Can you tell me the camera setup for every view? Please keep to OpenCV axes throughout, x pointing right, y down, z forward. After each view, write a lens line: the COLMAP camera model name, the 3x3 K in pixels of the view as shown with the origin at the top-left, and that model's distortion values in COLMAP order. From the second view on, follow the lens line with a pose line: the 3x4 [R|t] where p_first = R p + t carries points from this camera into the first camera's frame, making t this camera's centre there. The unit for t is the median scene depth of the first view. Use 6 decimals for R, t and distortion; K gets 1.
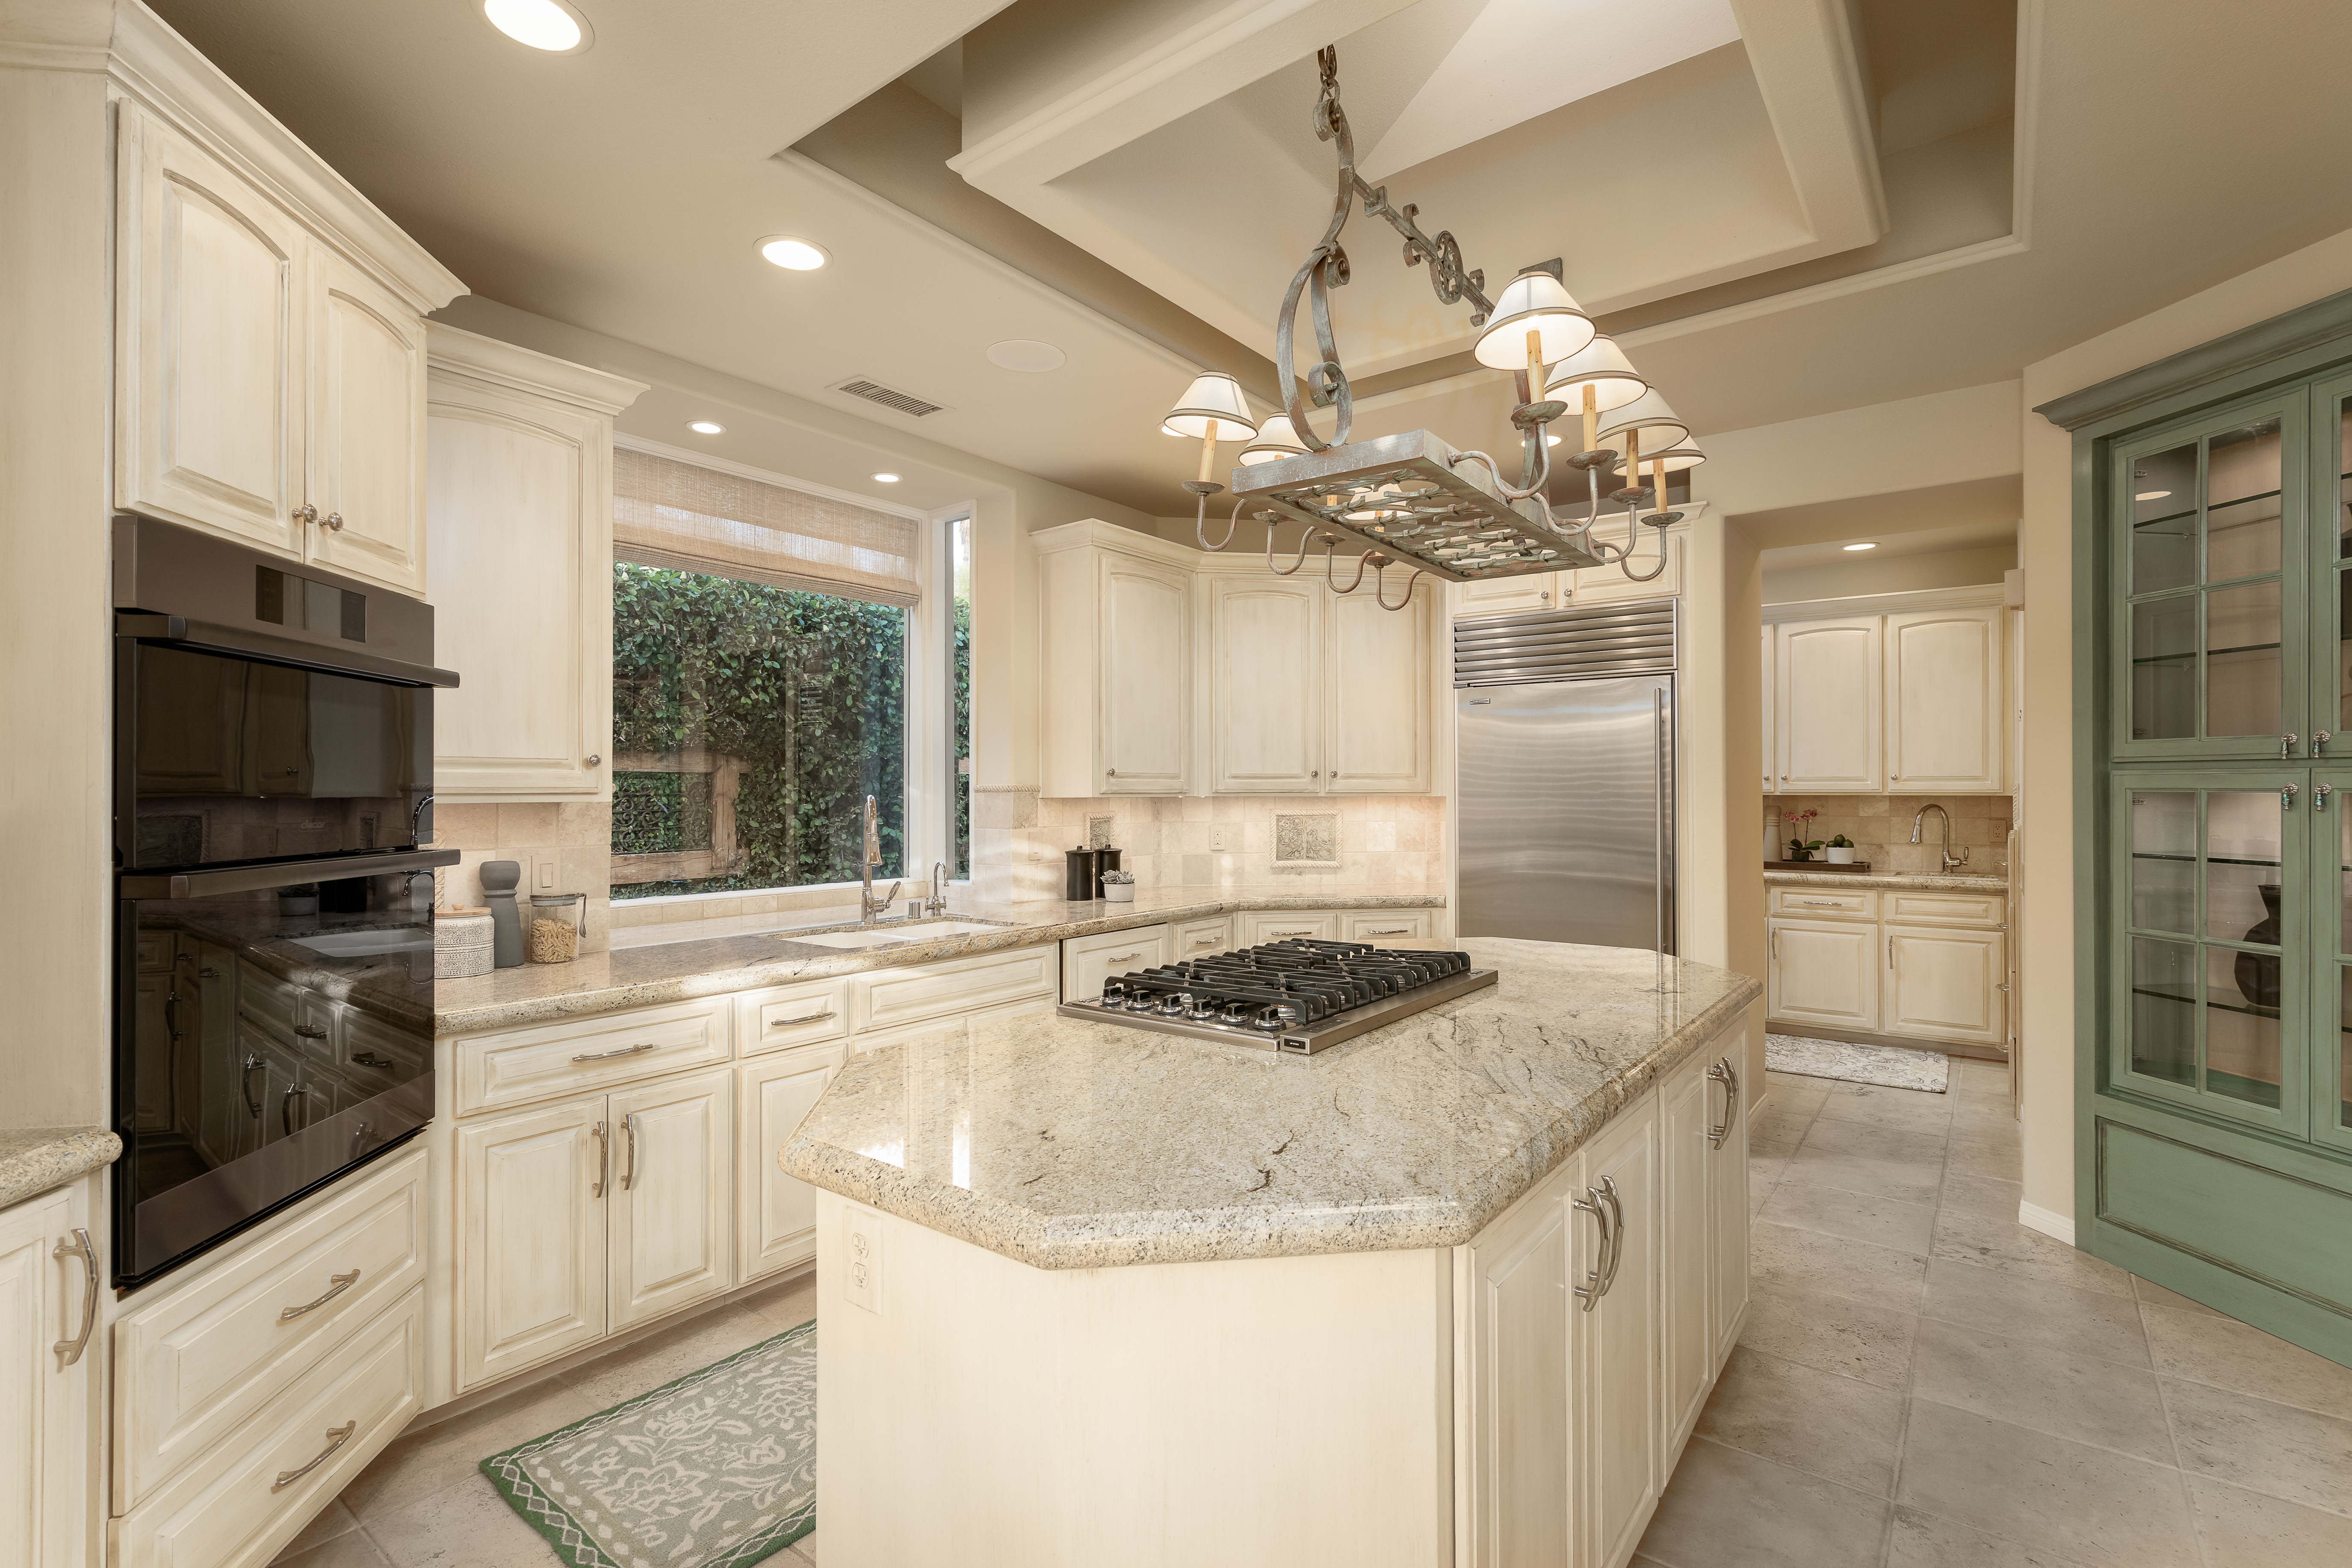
lens RADIAL K [[1088.1, 0, 1170.8], [0, 1088.1, 785.7], [0, 0, 1]] dist [-0.005698, 0.000232]
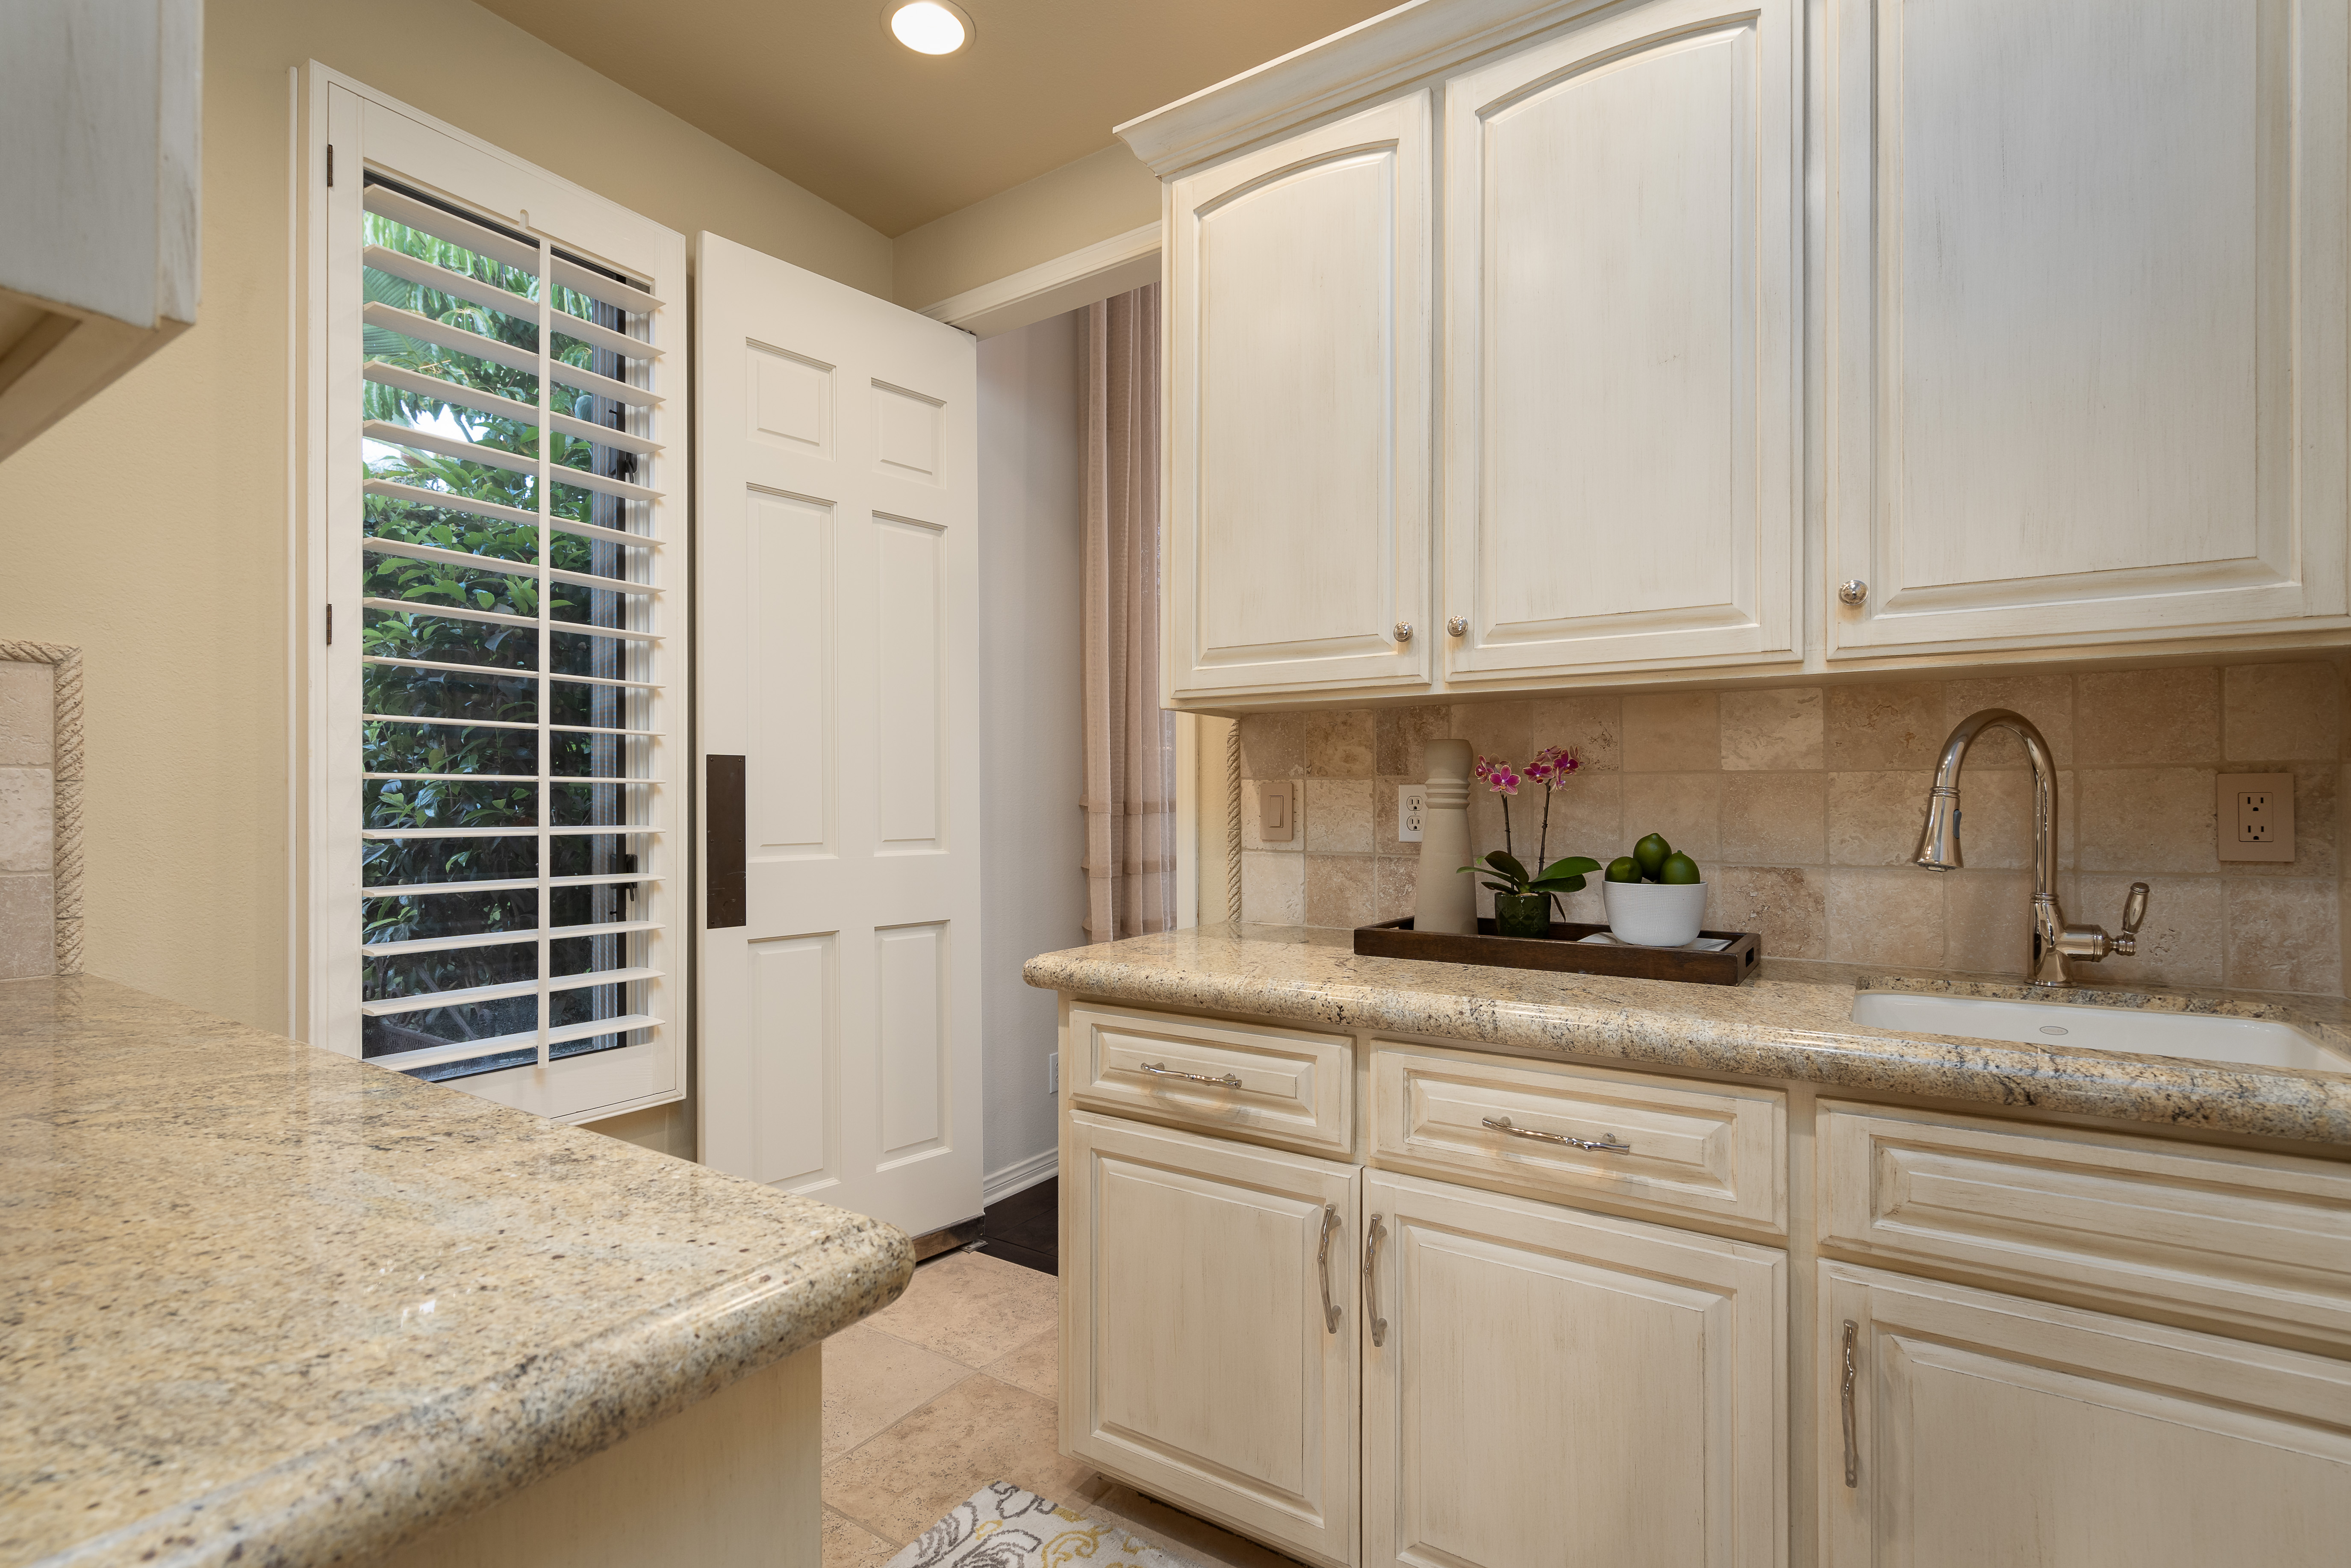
lens RADIAL K [[1087.7, 0, 1175.6], [0, 1087.7, 784.9], [0, 0, 1]] dist [-0.005698, 0.000232]
pose [[0.997771, 0.003980, 0.066616, 0.494818], [-0.003178, 0.999921, -0.012134, 0.036955], [-0.066659, 0.011895, 0.997705, 0.760368]]
